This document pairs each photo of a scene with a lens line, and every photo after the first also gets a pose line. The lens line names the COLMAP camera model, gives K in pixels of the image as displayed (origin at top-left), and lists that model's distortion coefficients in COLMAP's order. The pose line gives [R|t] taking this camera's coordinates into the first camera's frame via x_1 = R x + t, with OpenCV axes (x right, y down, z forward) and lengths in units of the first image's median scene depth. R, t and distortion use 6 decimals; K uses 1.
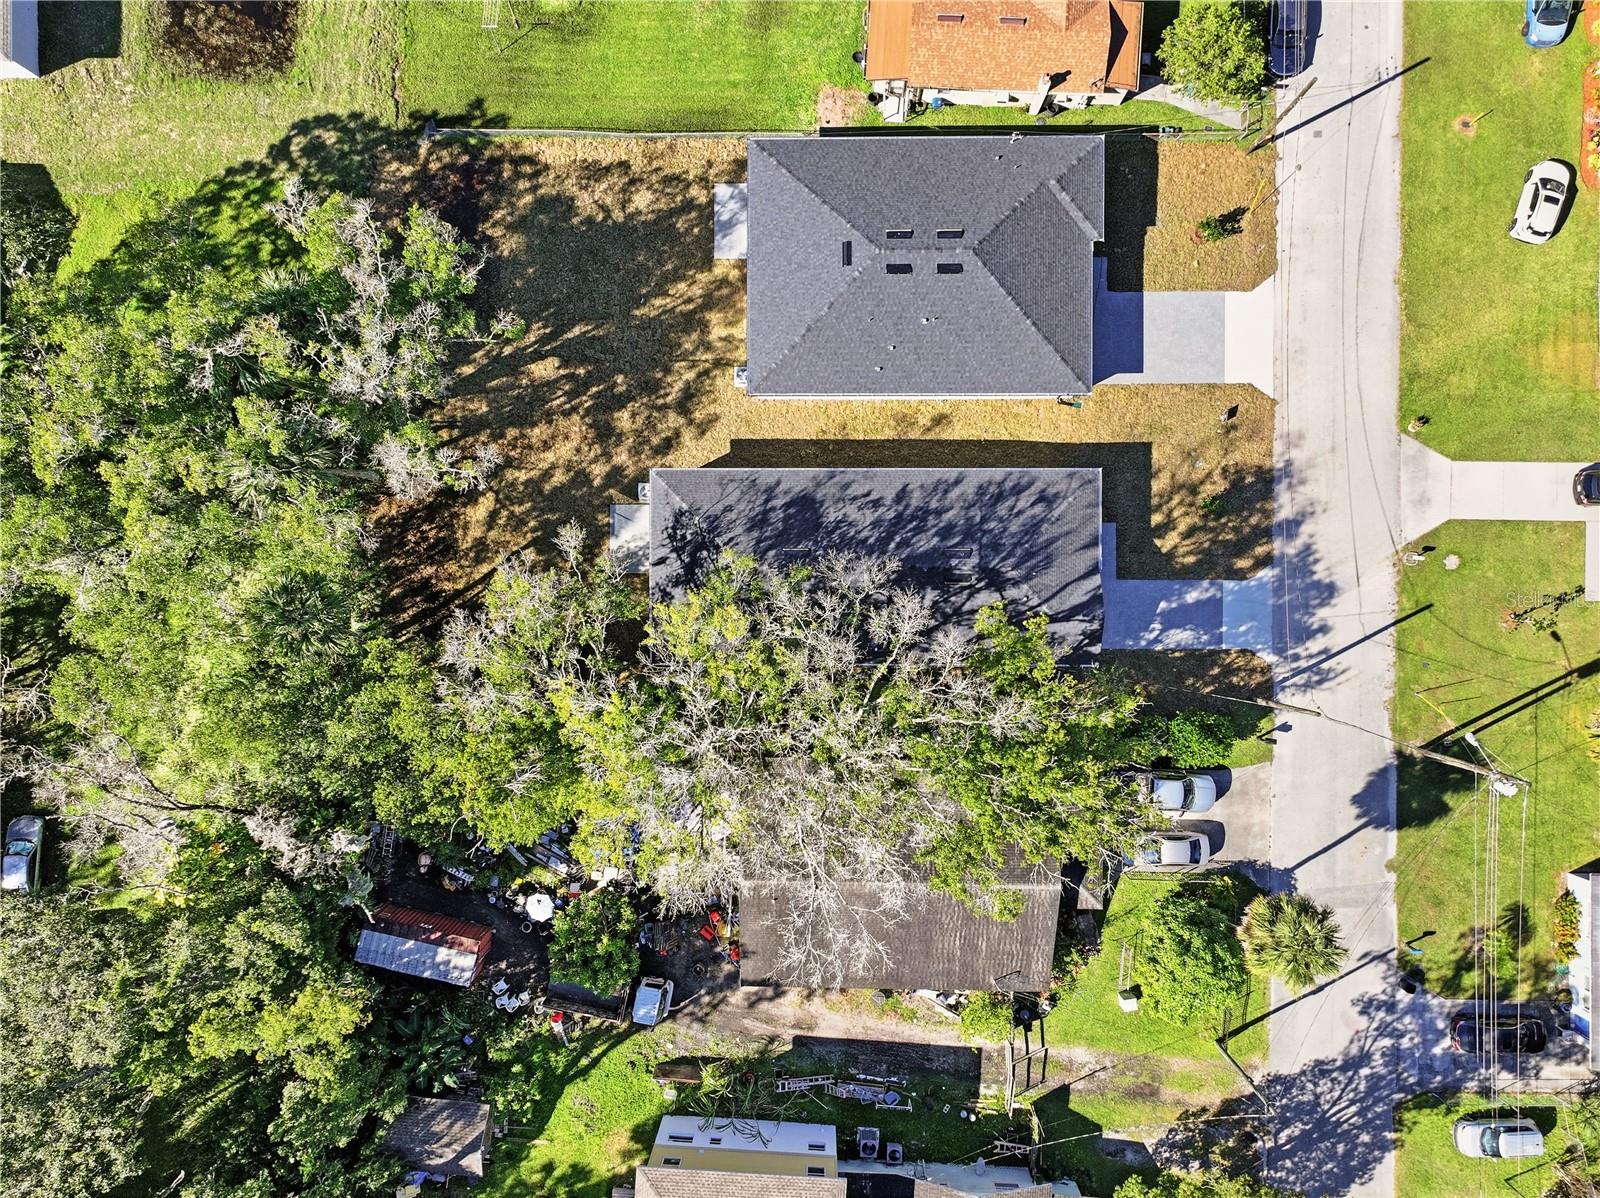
lens RADIAL K [[1126.0, 0, 797.1], [0, 1126.0, 596.5], [0, 0, 1]] dist [0.003711, 0.004353]
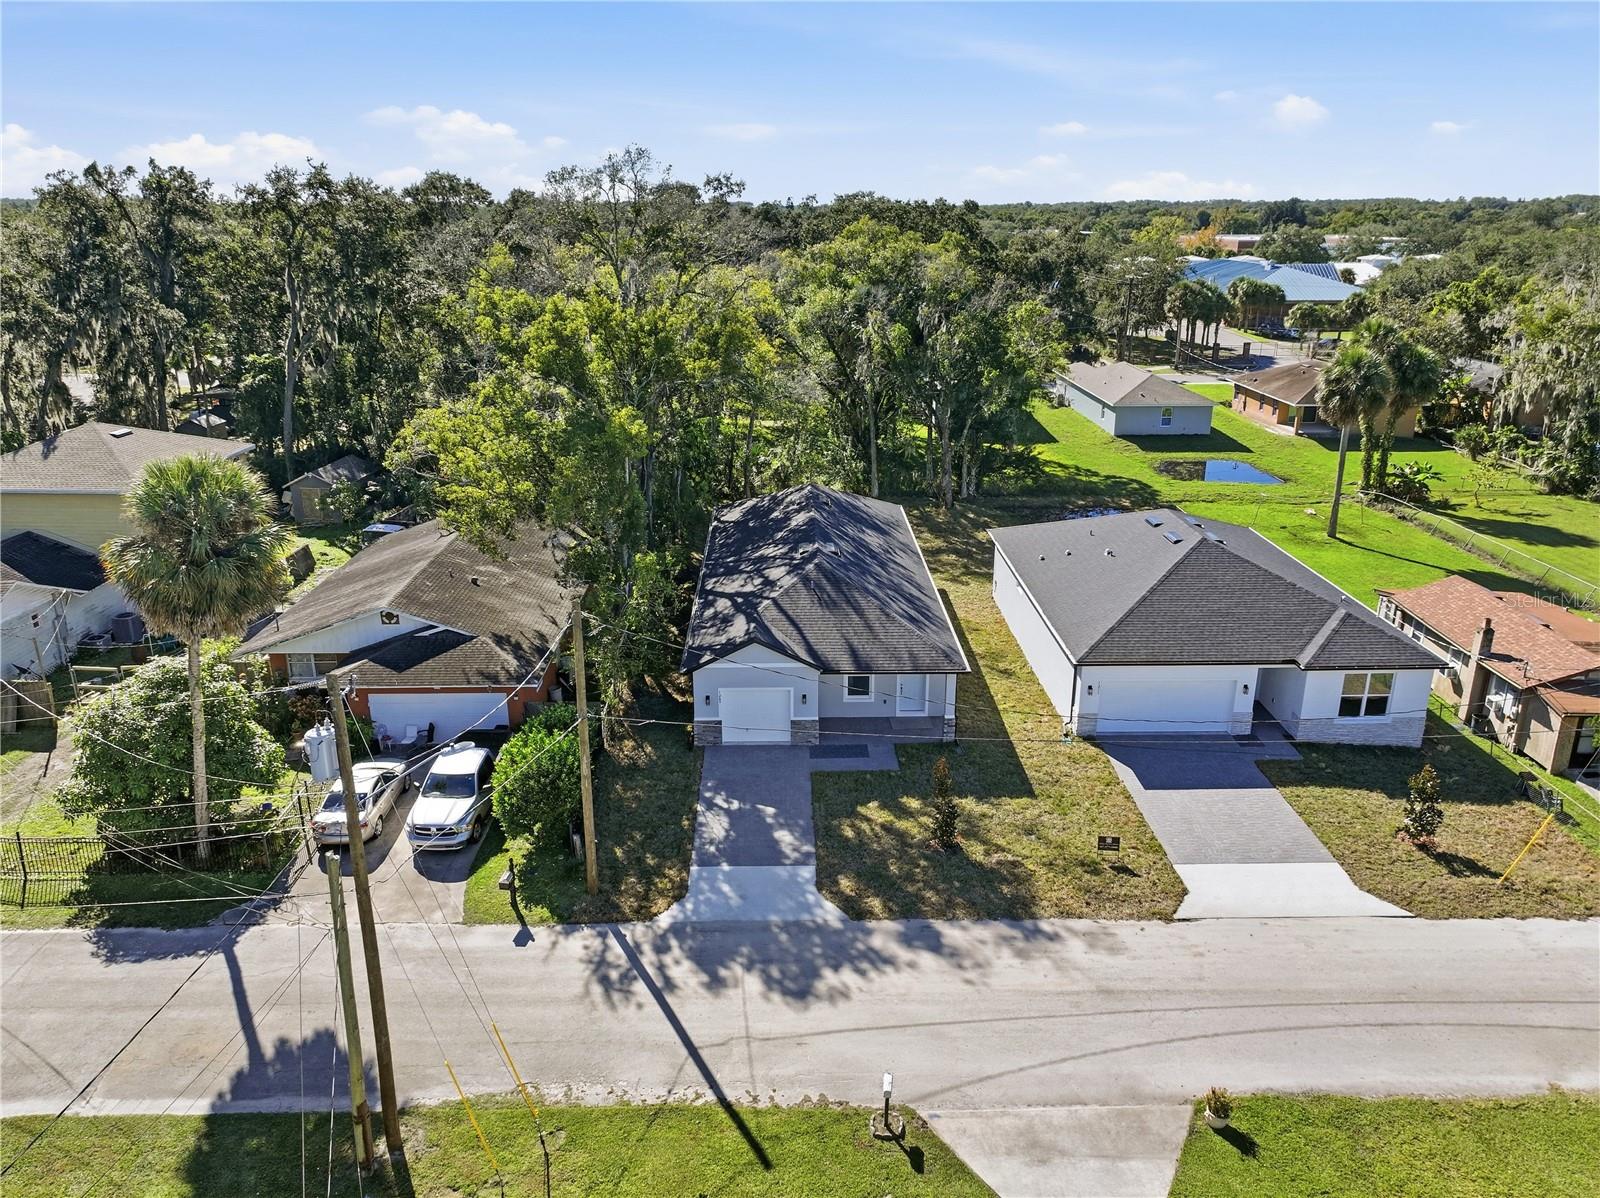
lens RADIAL K [[1126.0, 0, 797.1], [0, 1126.0, 596.5], [0, 0, 1]] dist [0.003711, 0.004353]
pose [[0.019530, 0.353197, -0.935345, 0.847318], [-0.999791, 0.012617, -0.016111, 0.001195], [0.006111, 0.935464, 0.353369, 0.682149]]
